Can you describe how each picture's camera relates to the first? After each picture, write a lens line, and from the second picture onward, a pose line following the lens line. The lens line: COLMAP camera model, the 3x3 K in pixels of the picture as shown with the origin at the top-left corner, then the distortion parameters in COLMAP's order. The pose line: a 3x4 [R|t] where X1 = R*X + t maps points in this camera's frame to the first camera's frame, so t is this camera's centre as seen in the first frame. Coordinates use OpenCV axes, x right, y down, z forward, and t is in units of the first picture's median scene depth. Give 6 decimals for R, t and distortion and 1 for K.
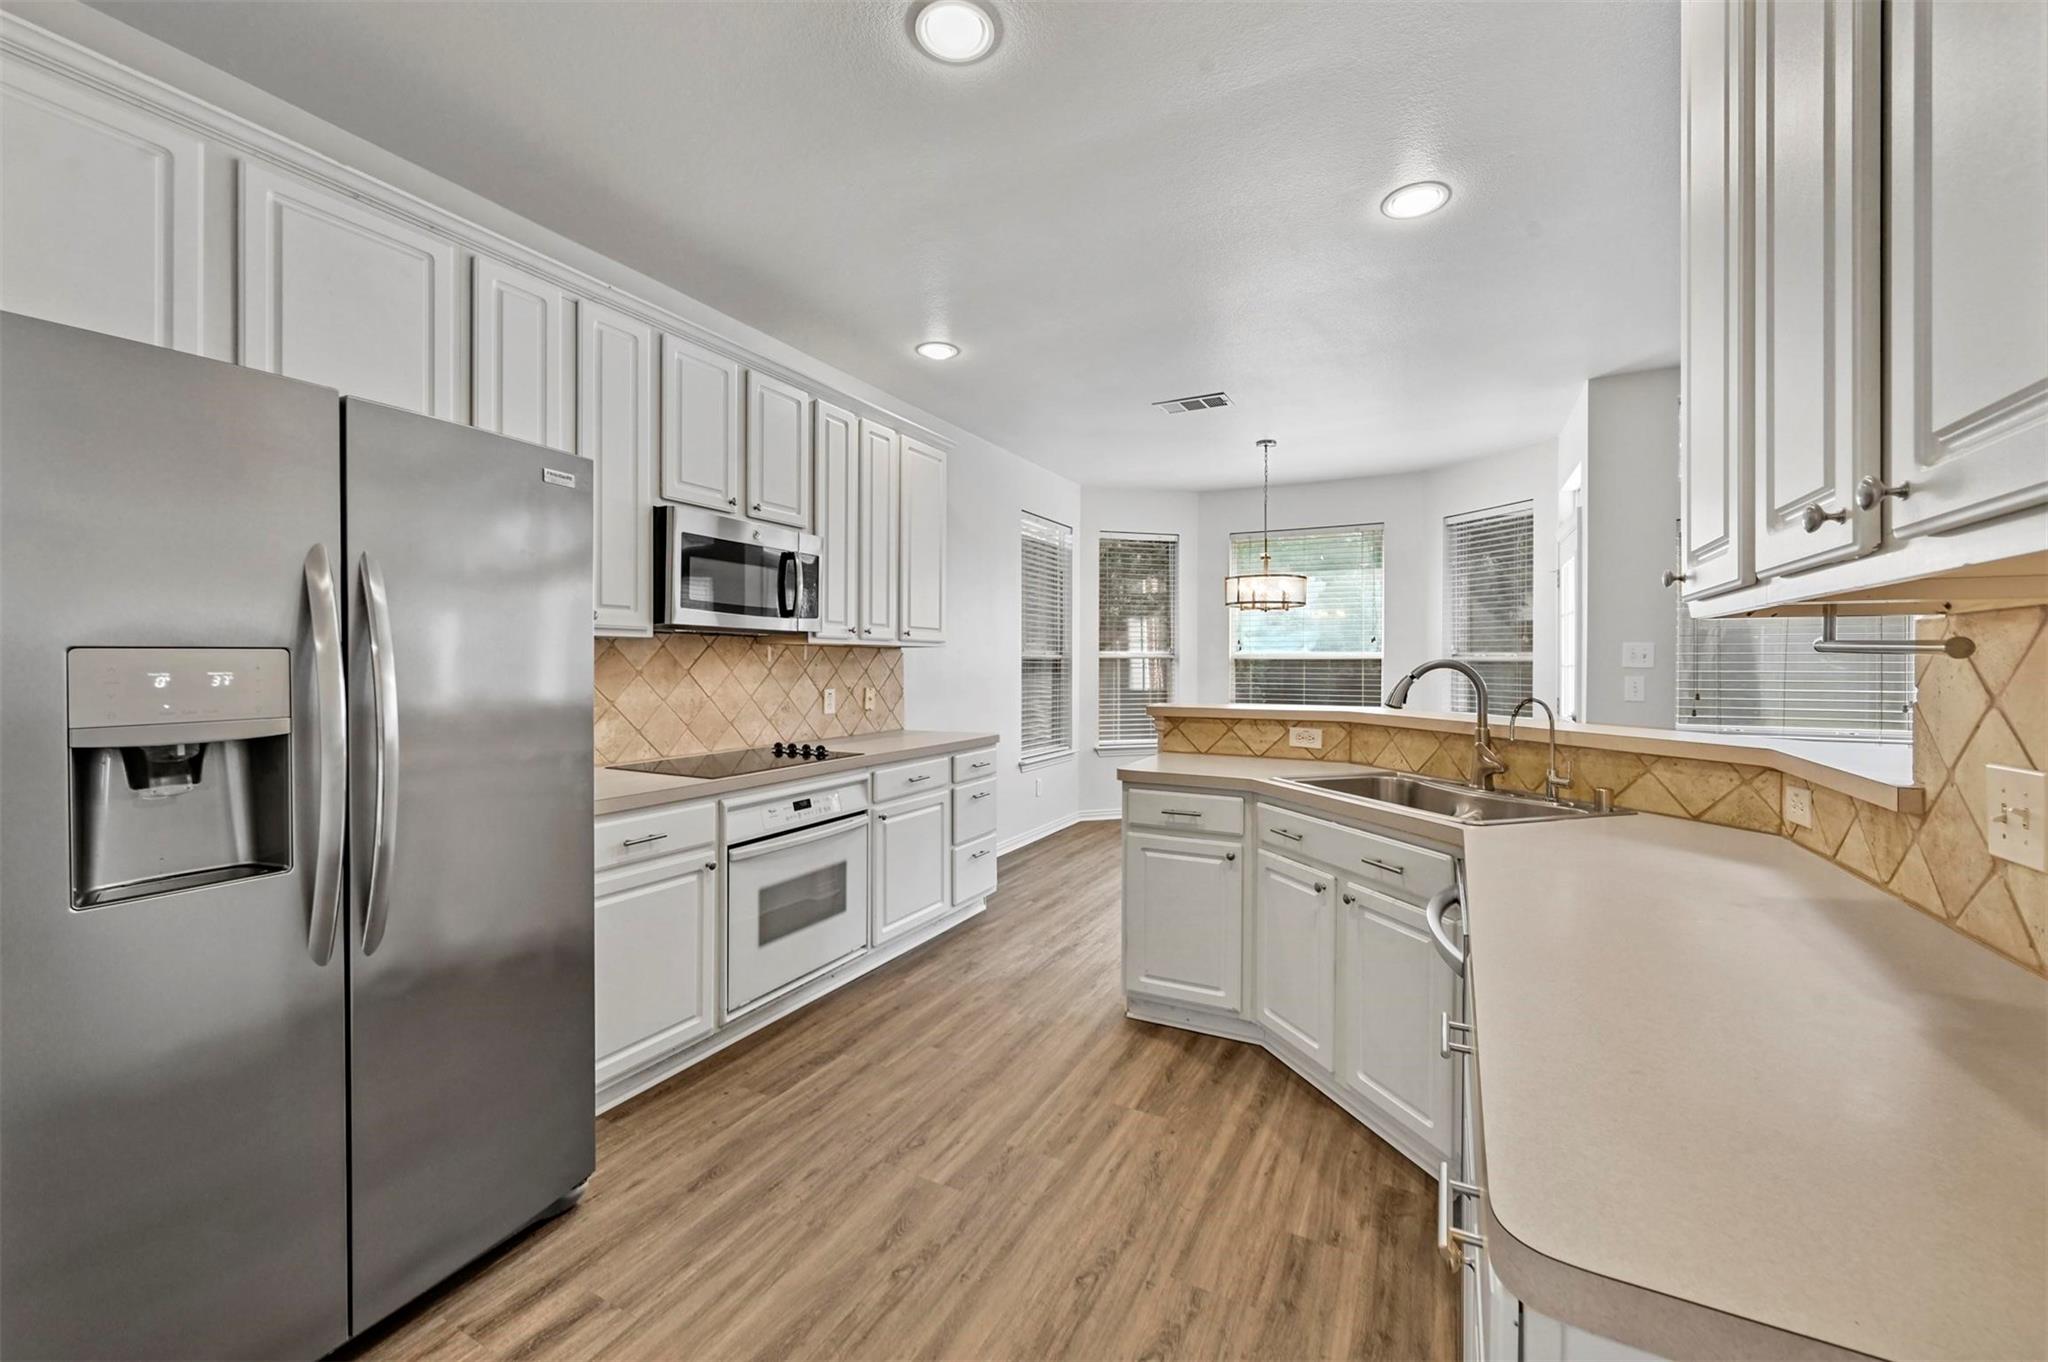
lens RADIAL K [[820.4, 0, 1022.9], [0, 820.4, 669.7], [0, 0, 1]] dist [-0.000338, -0.000072]
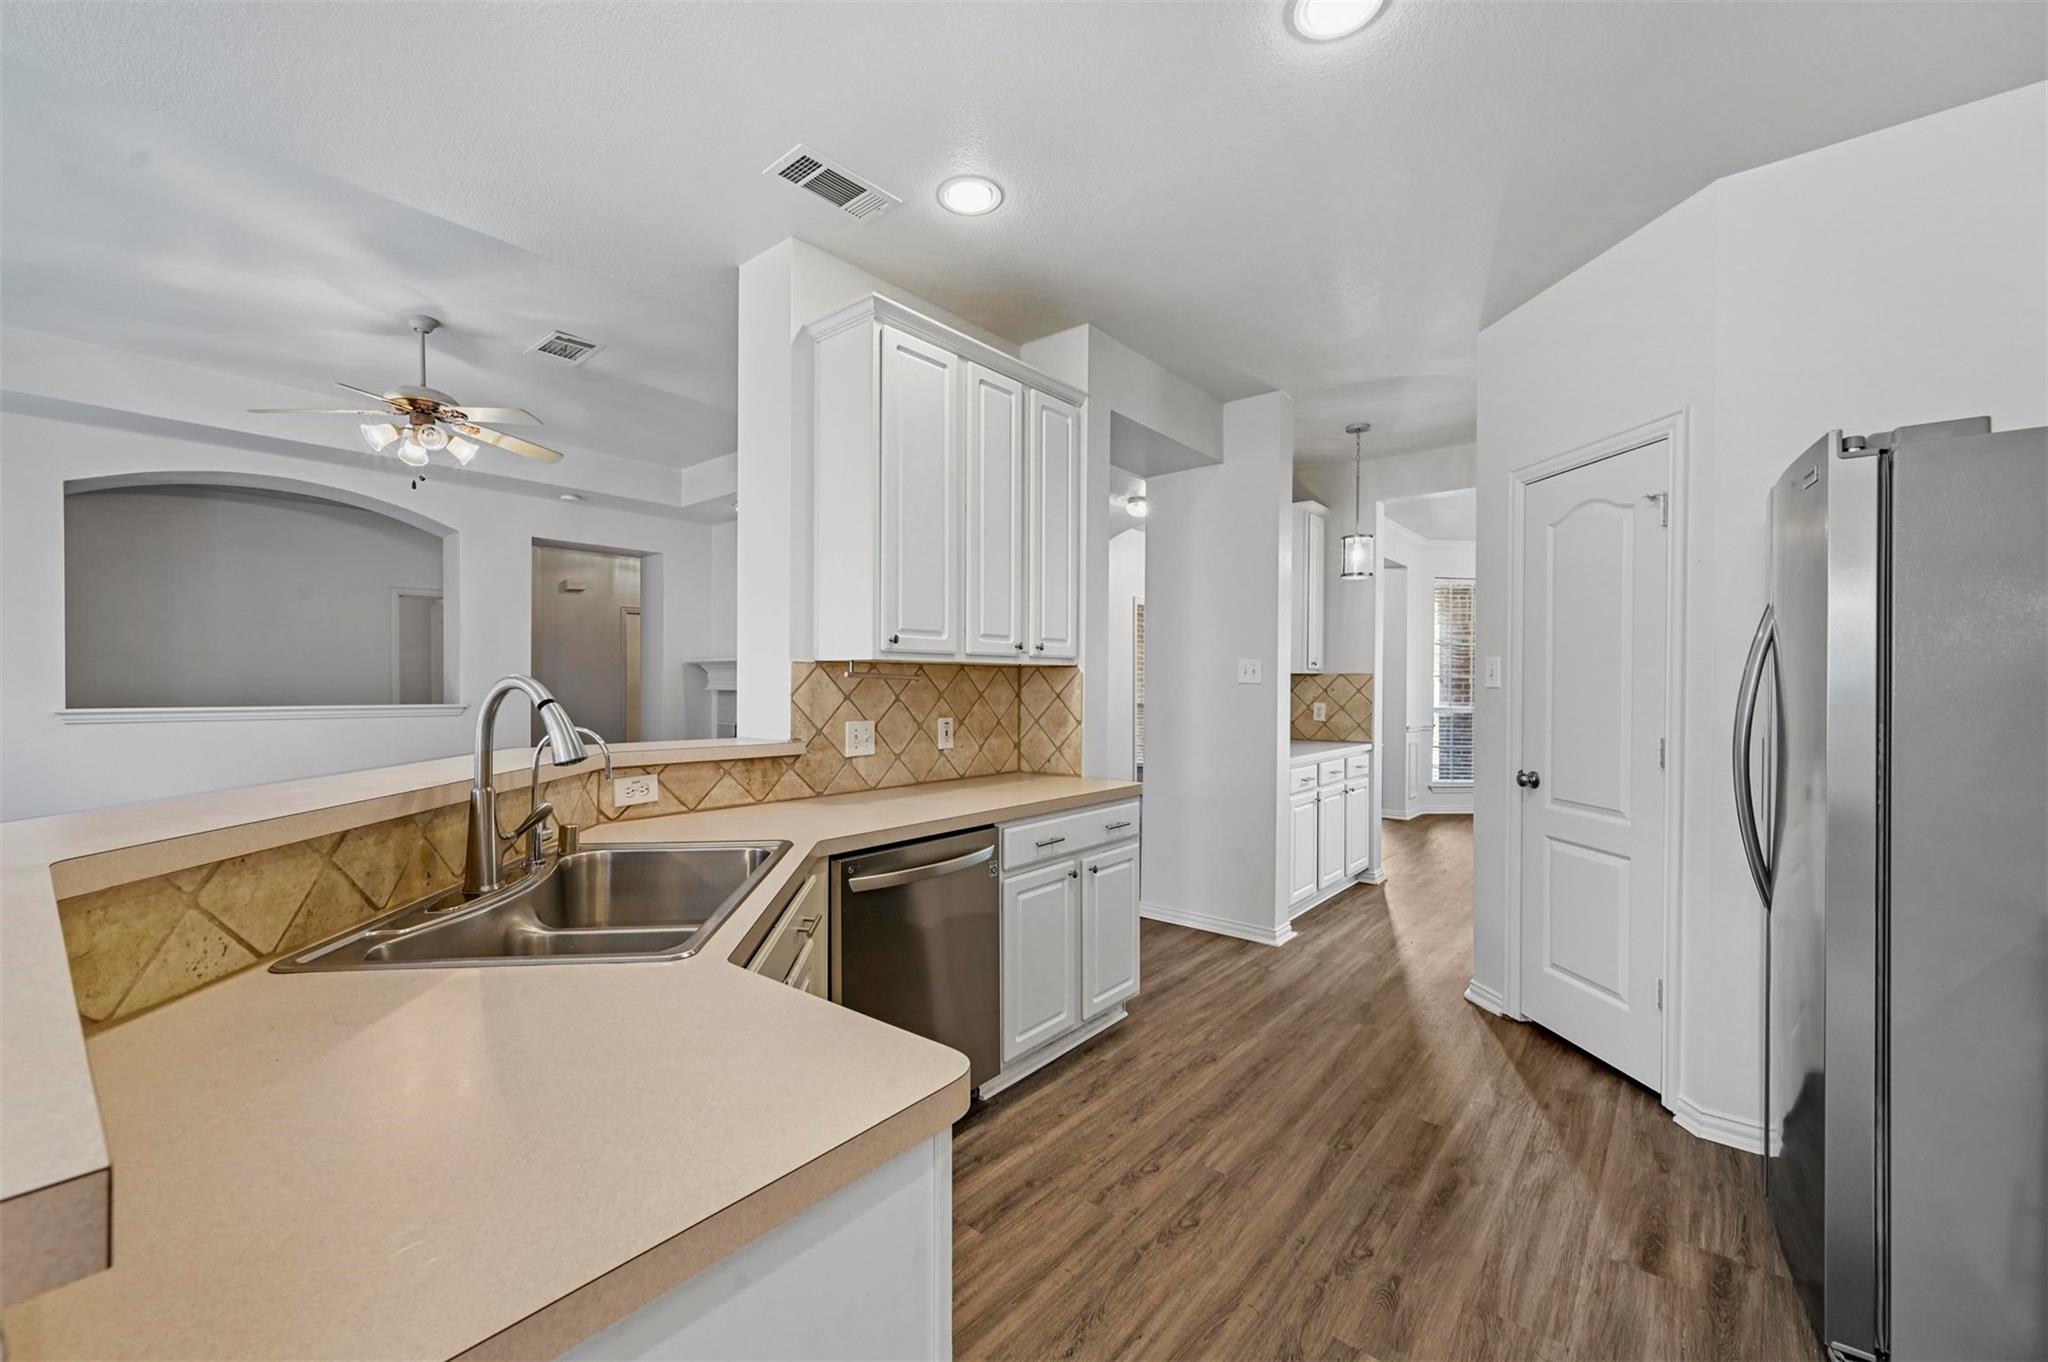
lens RADIAL K [[820.4, 0, 1021.1], [0, 820.4, 683.6], [0, 0, 1]] dist [-0.000338, -0.000072]
pose [[-0.977132, -0.005153, 0.212572, 0.064793], [-0.003294, 0.999953, 0.009098, -0.018680], [-0.212609, 0.008190, -0.977103, 2.099039]]
